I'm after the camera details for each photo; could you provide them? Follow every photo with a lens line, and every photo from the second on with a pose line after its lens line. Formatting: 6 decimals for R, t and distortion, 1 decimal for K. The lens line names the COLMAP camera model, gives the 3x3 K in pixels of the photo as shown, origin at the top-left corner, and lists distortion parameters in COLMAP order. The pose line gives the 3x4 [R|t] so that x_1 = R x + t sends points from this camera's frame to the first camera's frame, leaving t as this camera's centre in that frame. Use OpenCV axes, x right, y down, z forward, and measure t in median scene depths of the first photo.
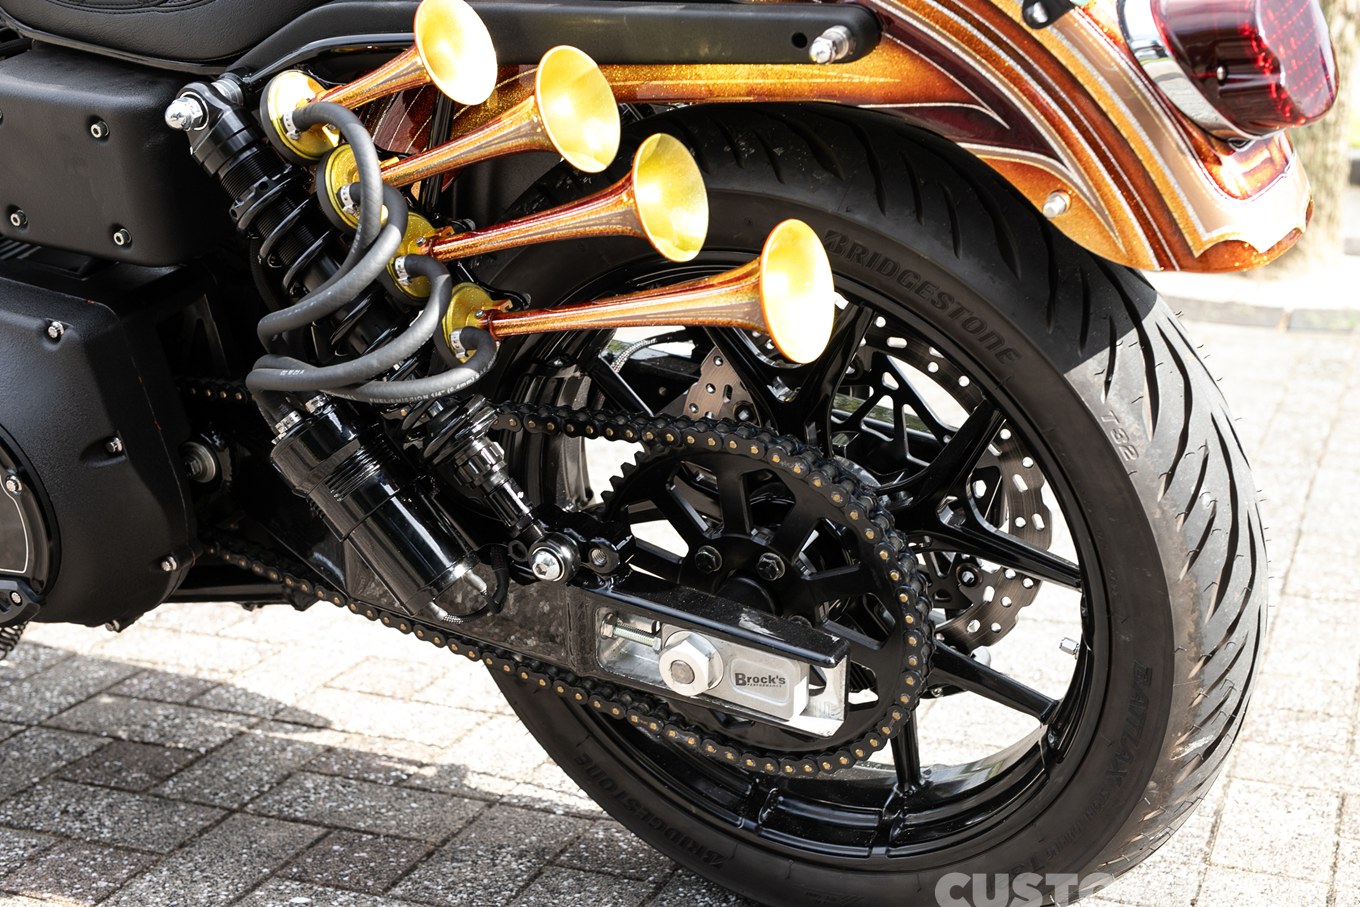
lens RADIAL K [[1881.1, 0, 680.0], [0, 1881.1, 453.5], [0, 0, 1]] dist [0.015882, 0.037361]
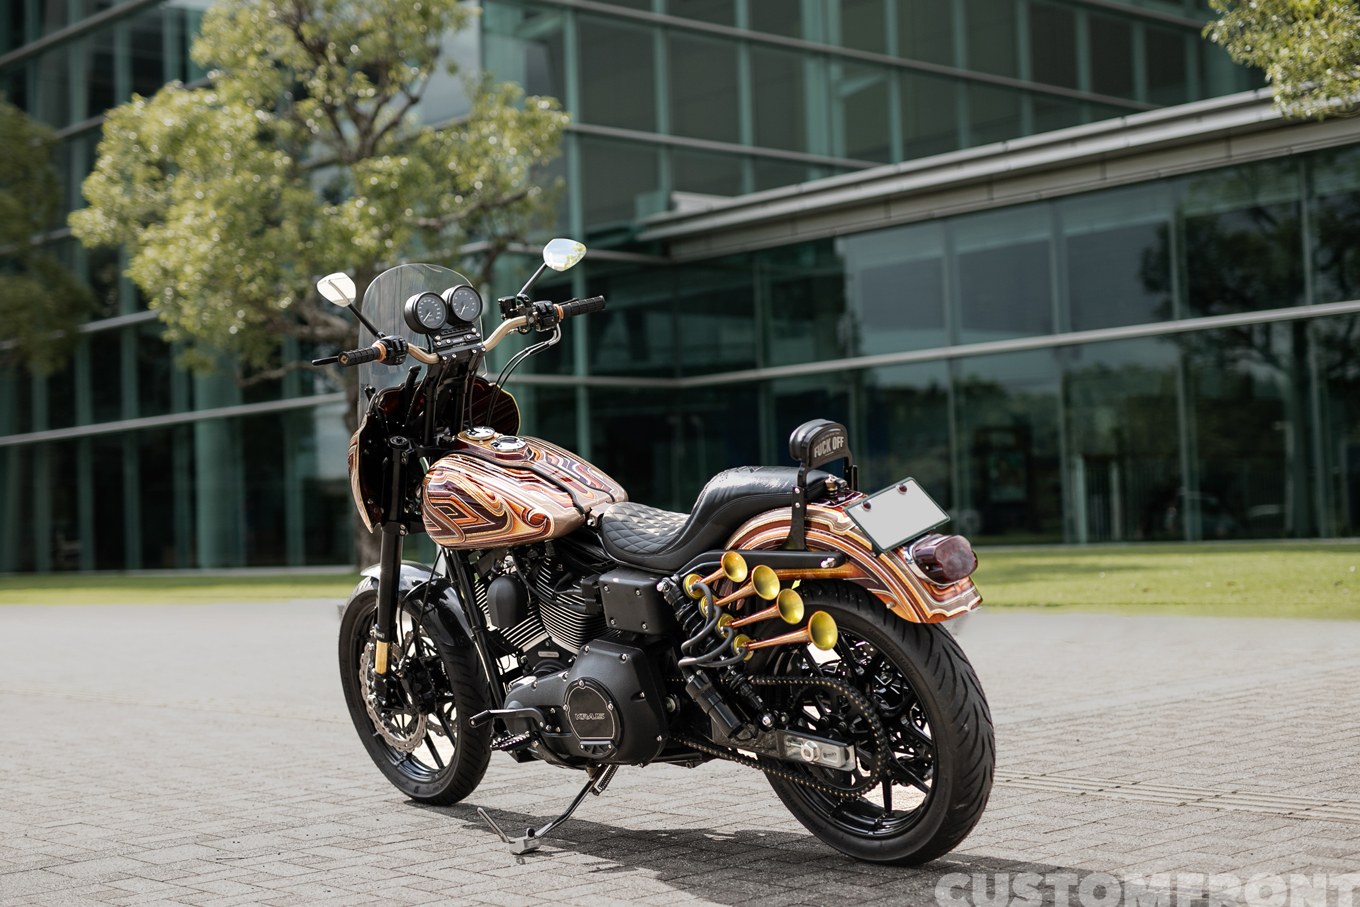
lens RADIAL K [[2048.7, 0, 680.0], [0, 2048.7, 453.5], [0, 0, 1]] dist [-0.010422, 0.069461]
pose [[0.958835, -0.048764, -0.279745, 0.796545], [-0.016404, 0.973988, -0.226004, 0.411551], [0.283489, 0.221290, 0.933094, -2.439198]]
